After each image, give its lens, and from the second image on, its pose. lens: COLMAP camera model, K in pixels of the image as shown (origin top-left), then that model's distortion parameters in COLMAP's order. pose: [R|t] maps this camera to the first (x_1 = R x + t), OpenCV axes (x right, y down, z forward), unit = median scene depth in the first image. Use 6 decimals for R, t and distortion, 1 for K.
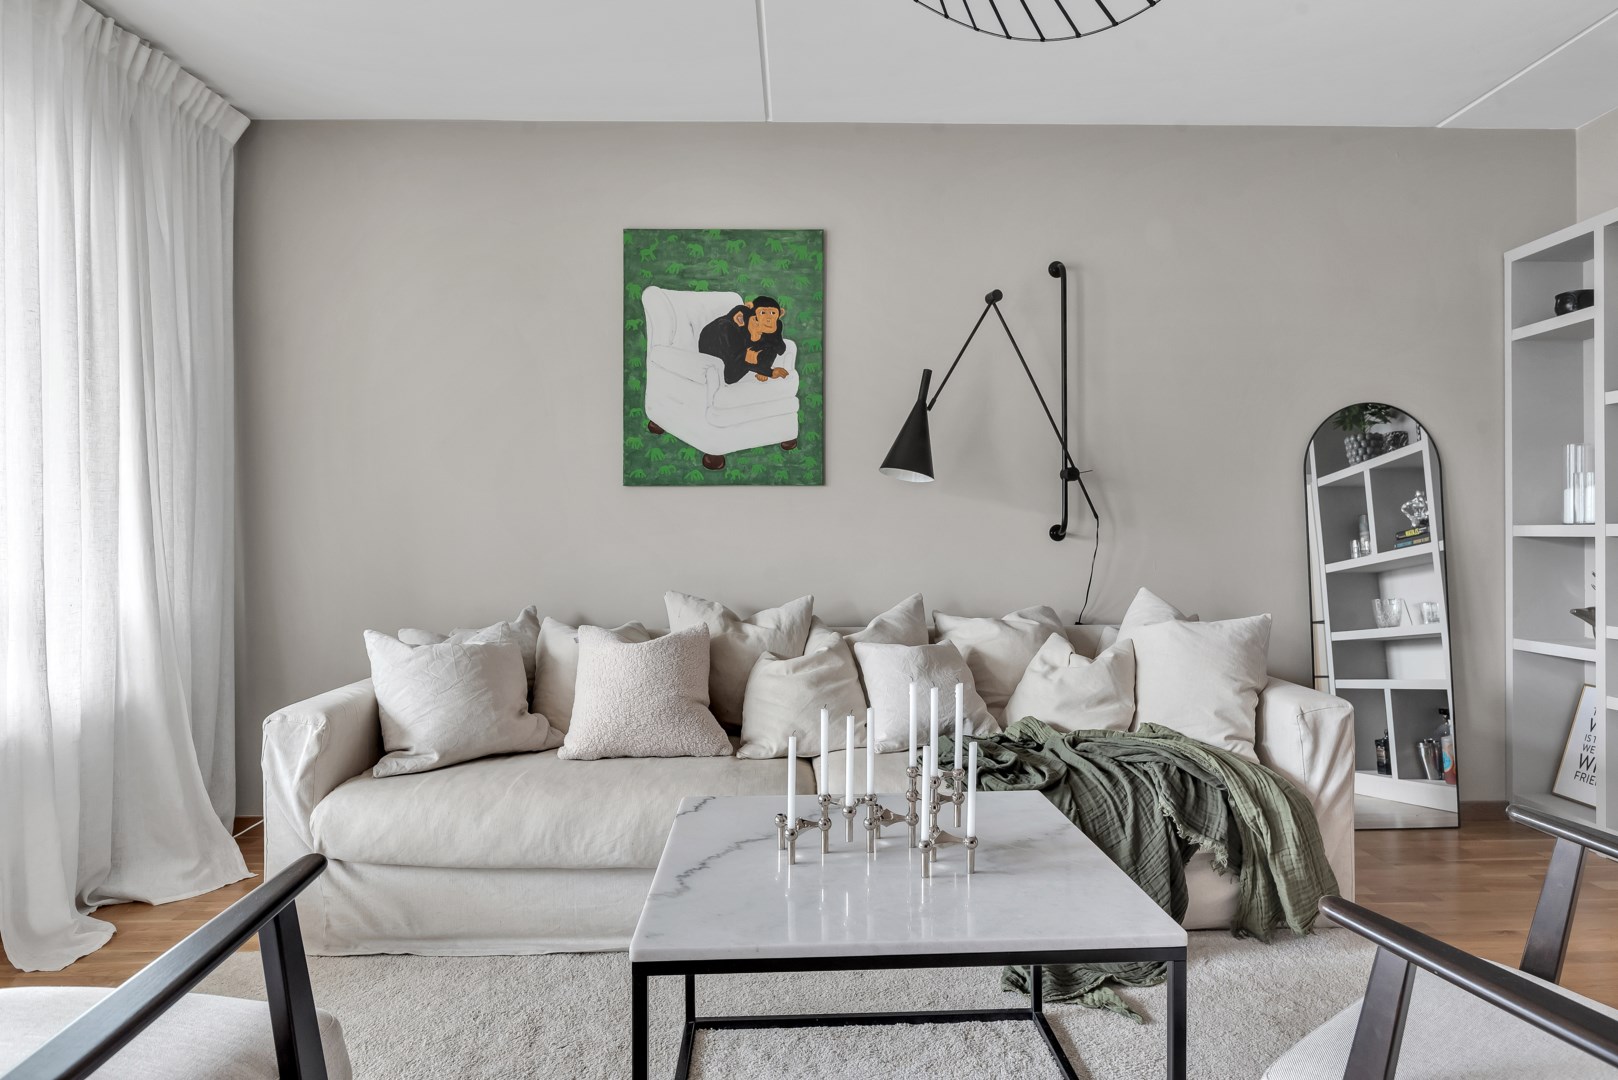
lens RADIAL K [[973.3, 0, 823.0], [0, 973.3, 539.5], [0, 0, 1]] dist [-0.001667, -0.000707]
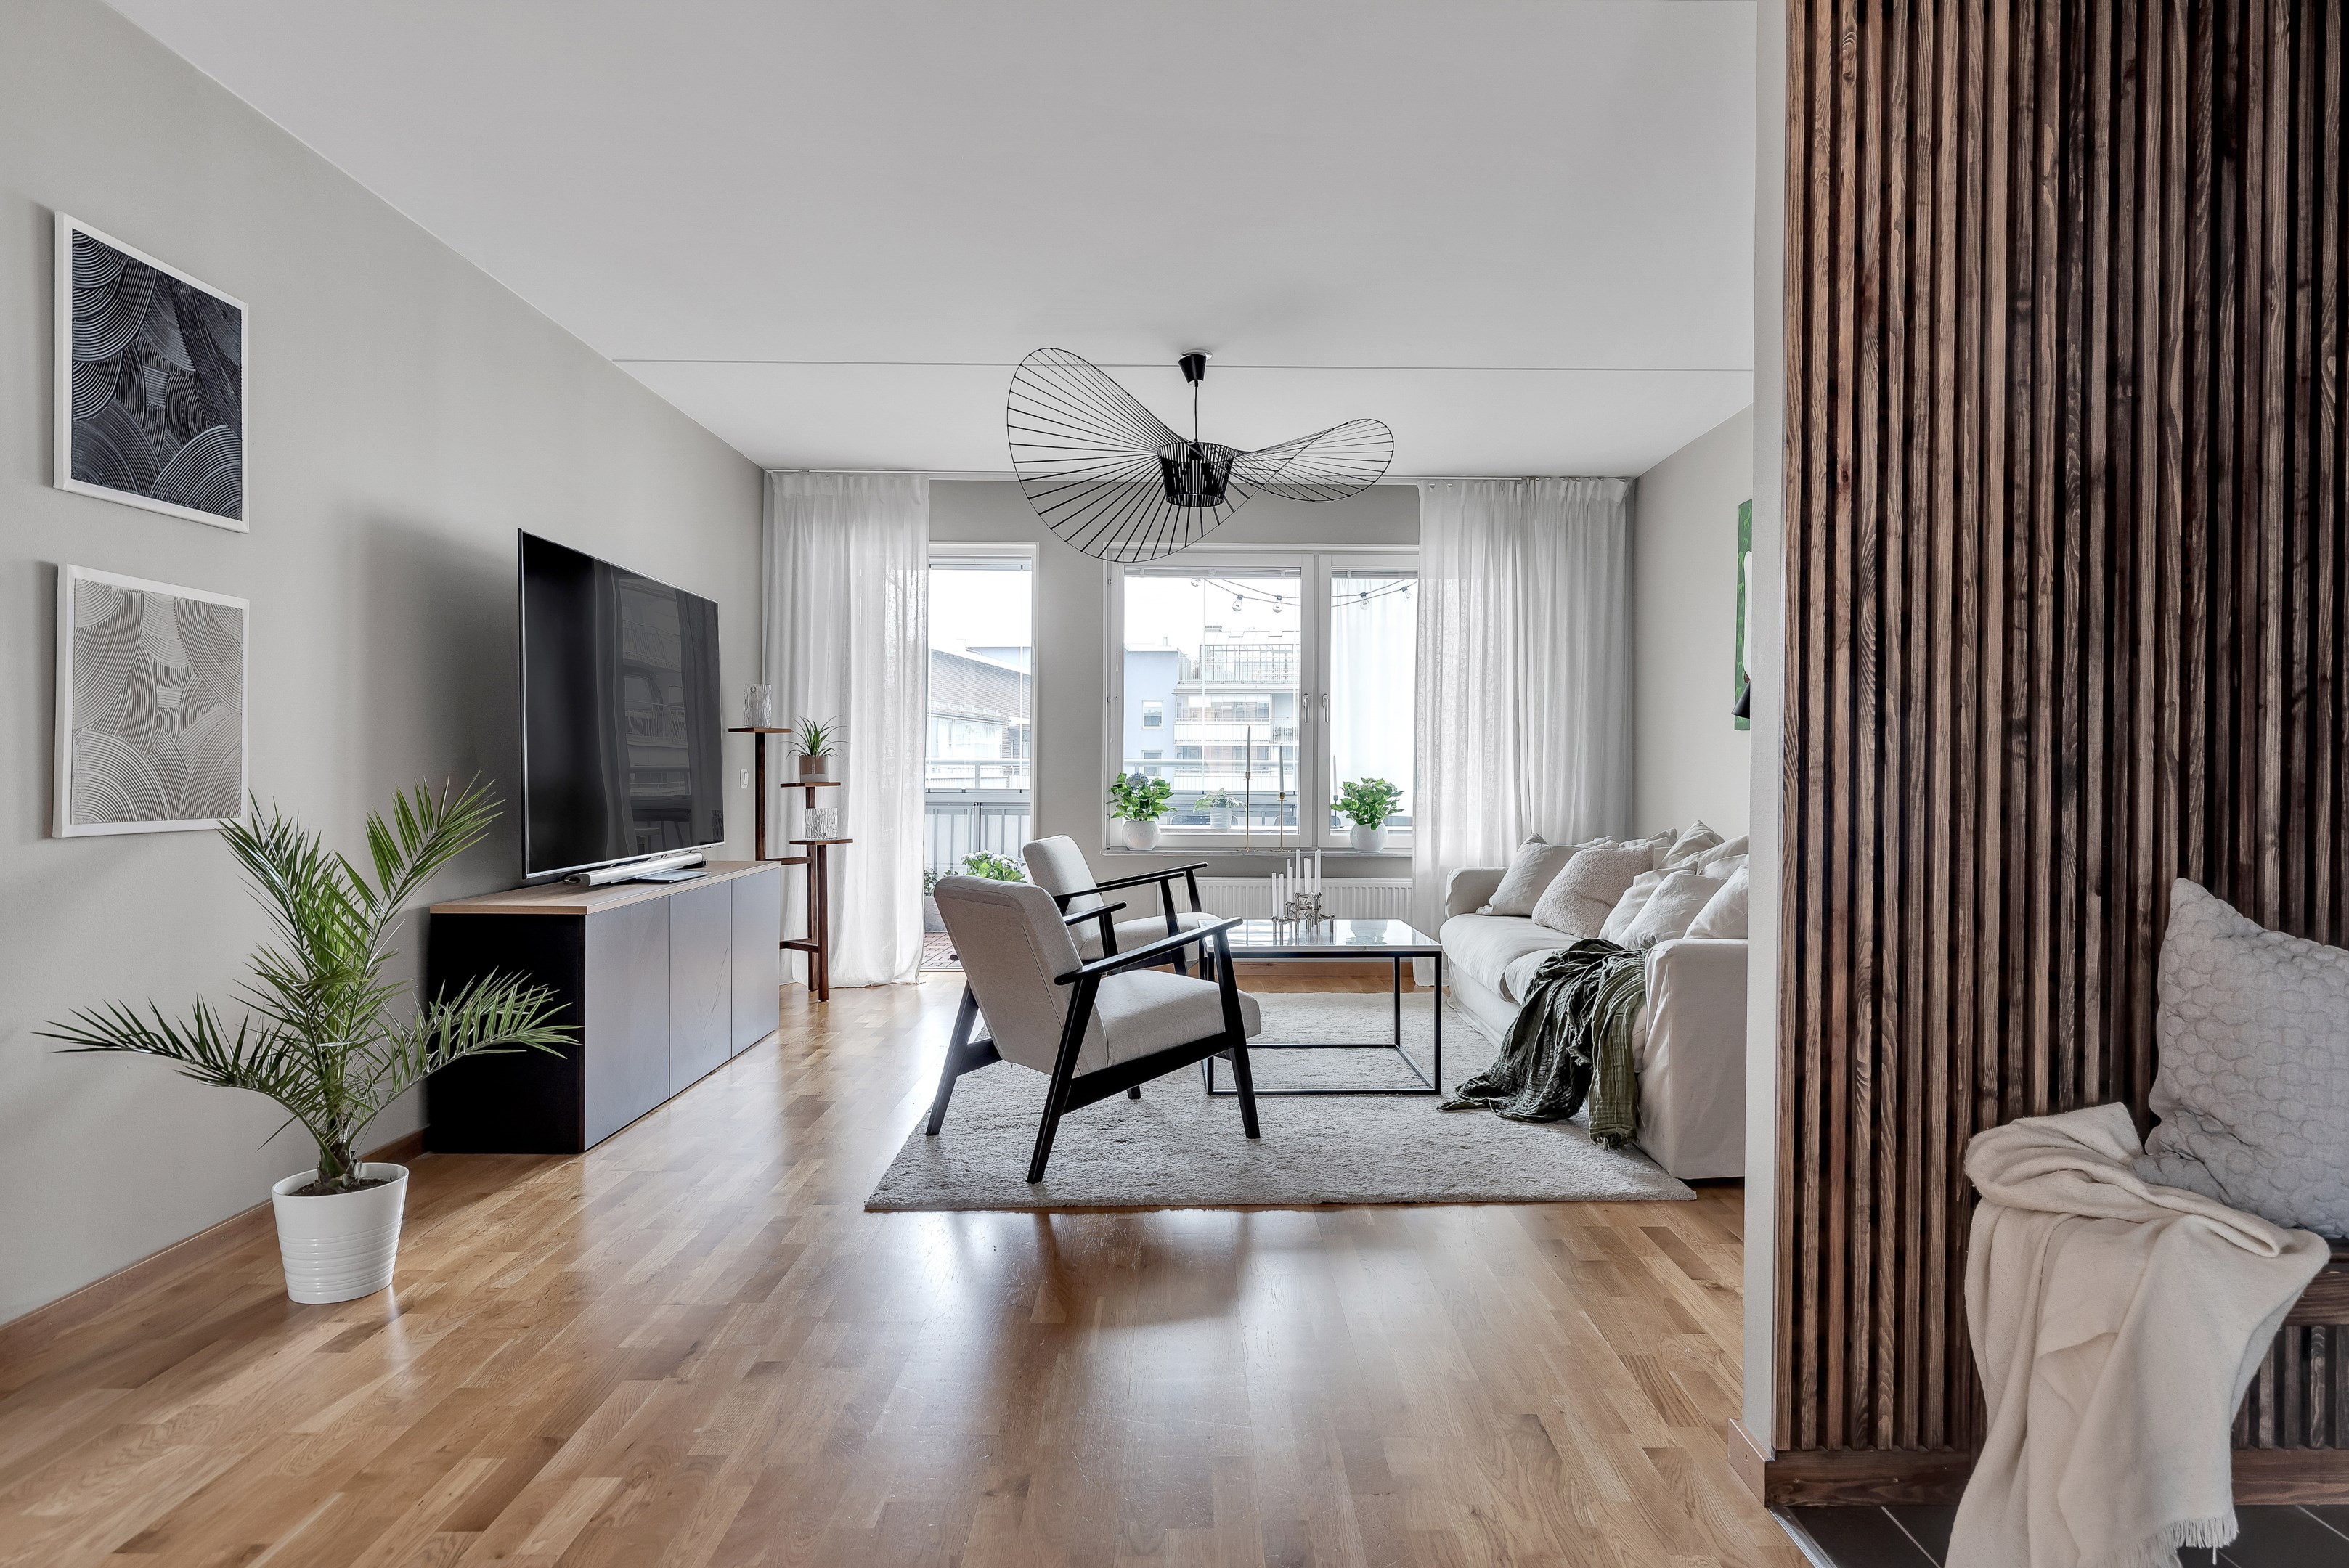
lens RADIAL K [[1396.6, 0, 1184.6], [0, 1396.6, 778.5], [0, 0, 1]] dist [0.000195, 0.001299]
pose [[-0.027204, 0.010360, -0.999576, 1.450928], [-0.002424, 0.999943, 0.010429, -0.014043], [0.999627, 0.002707, -0.027177, 0.395501]]
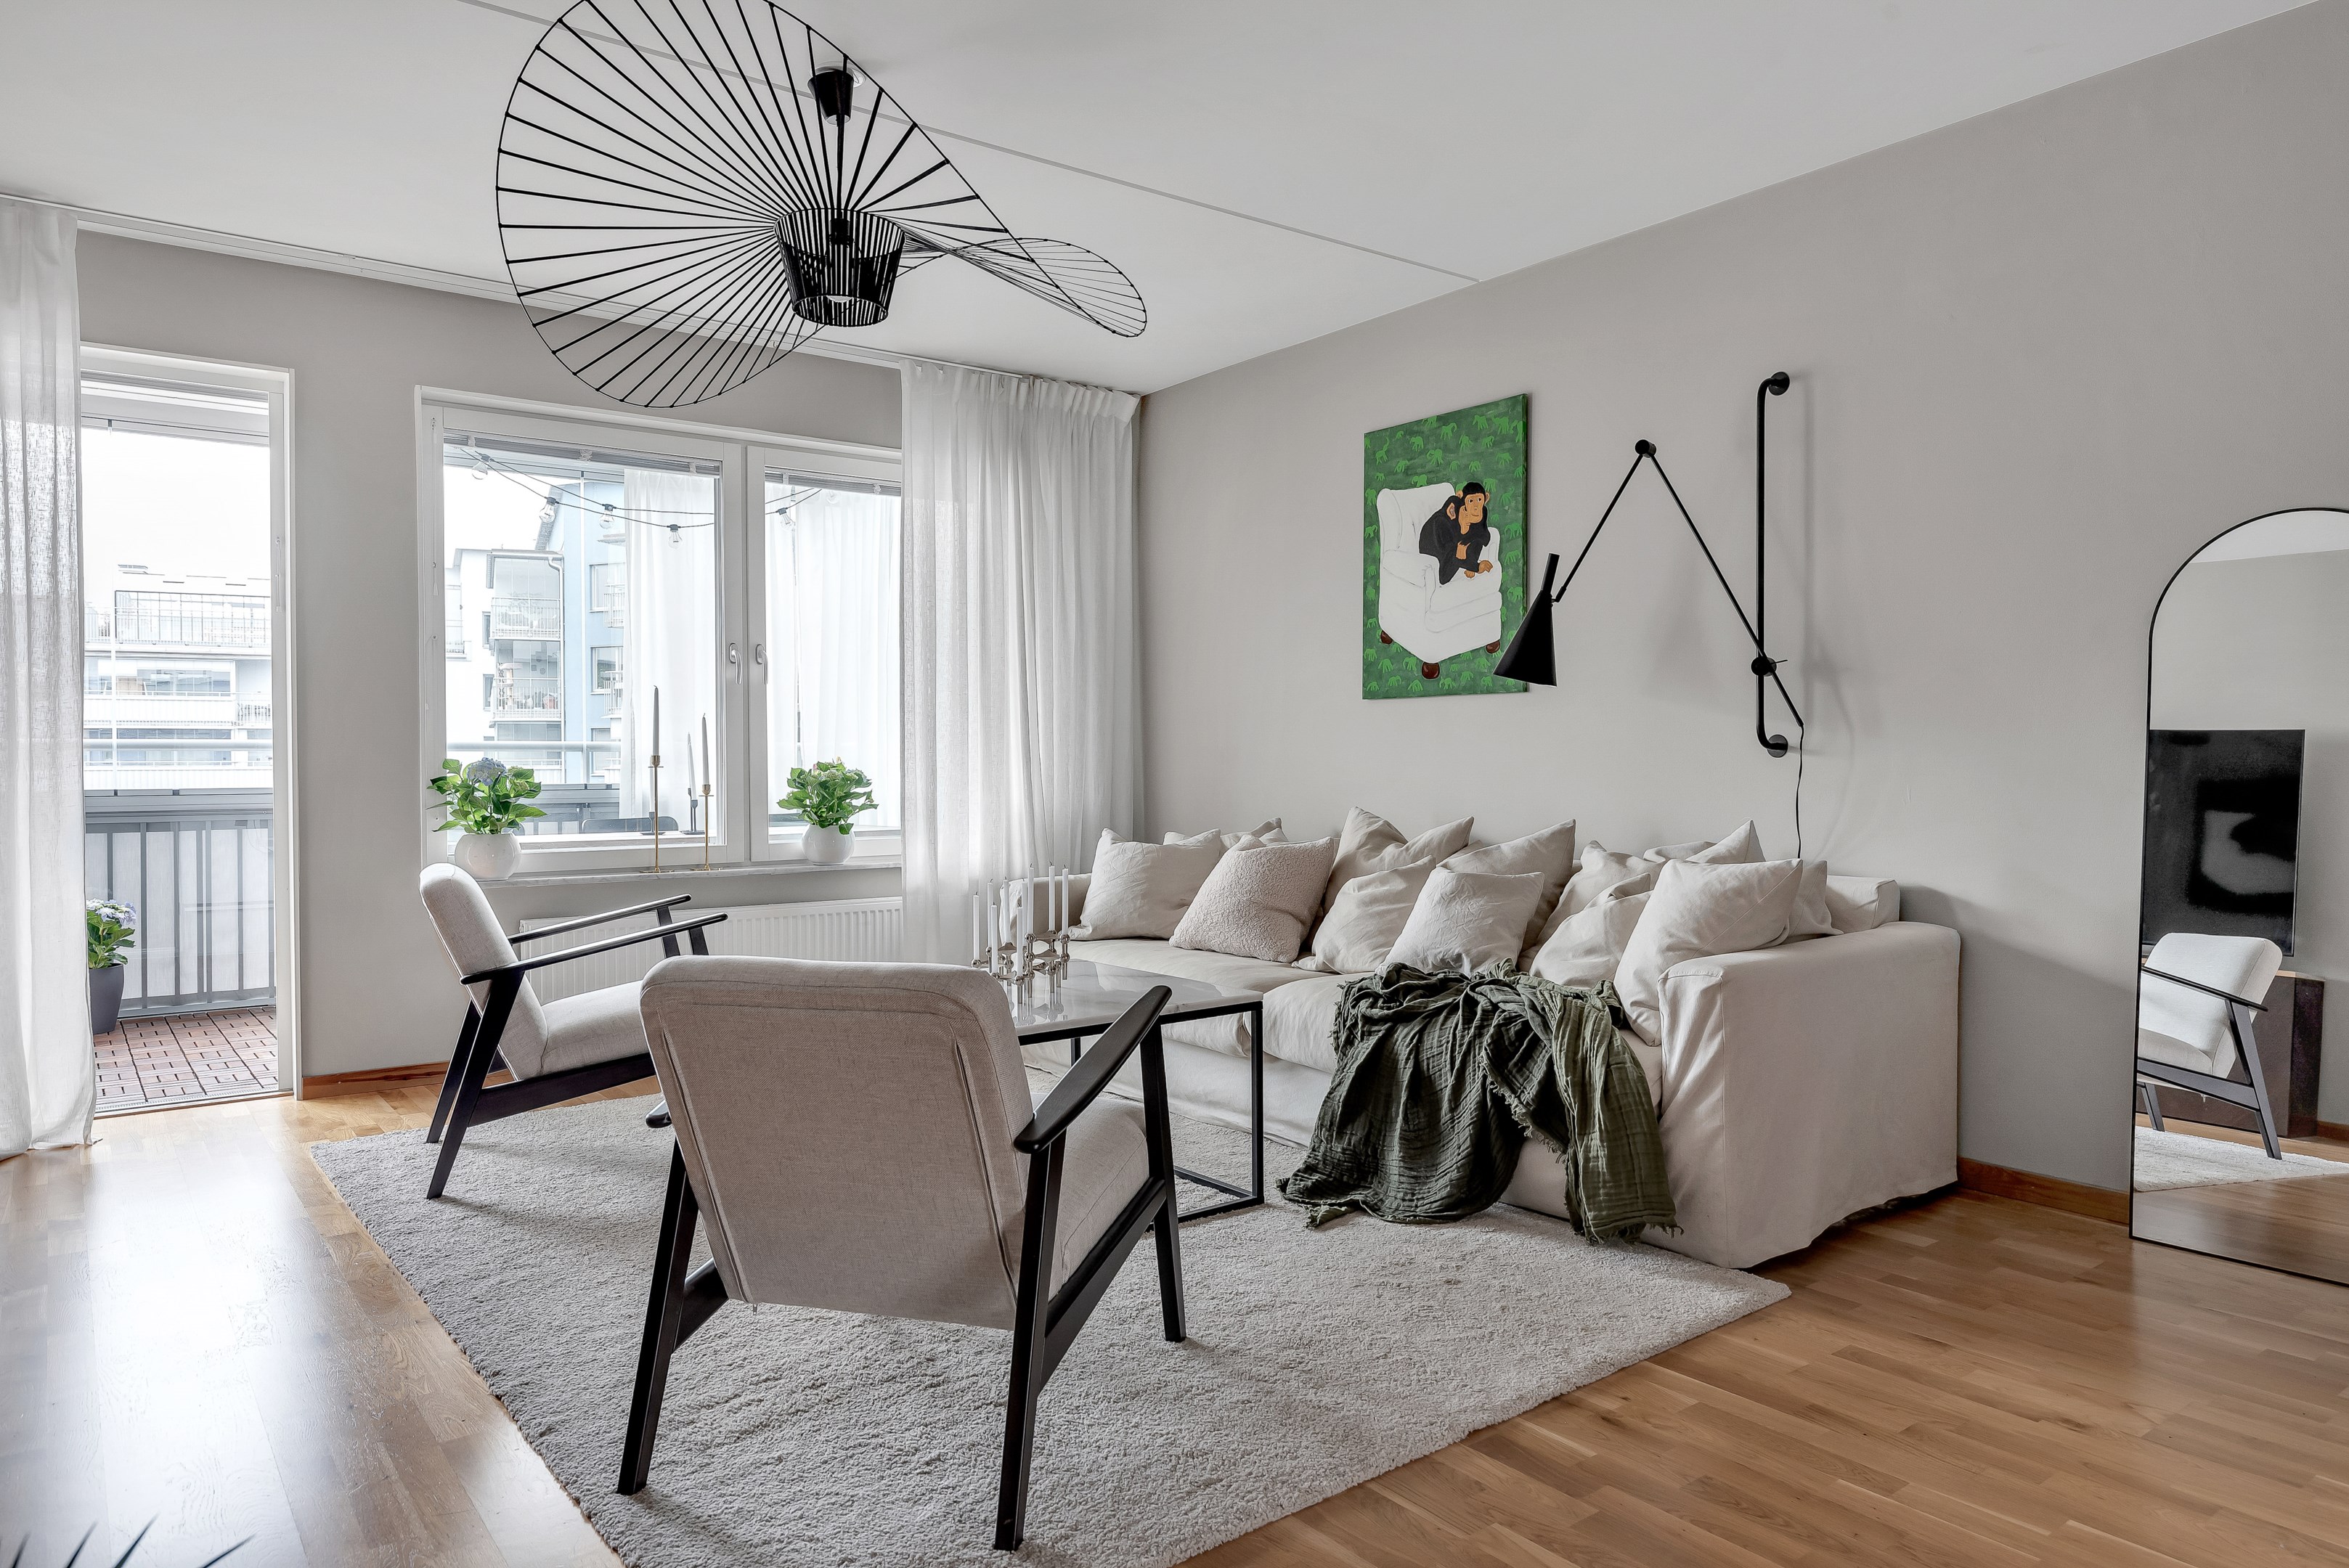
lens RADIAL K [[1519.5, 0, 1202.7], [0, 1519.5, 779.2], [0, 0, 1]] dist [-0.000156, 0.001492]
pose [[0.584346, 0.013366, -0.811395, 0.929874], [0.004065, 0.999804, 0.019397, -0.005665], [0.811495, -0.014633, 0.584177, -0.017529]]
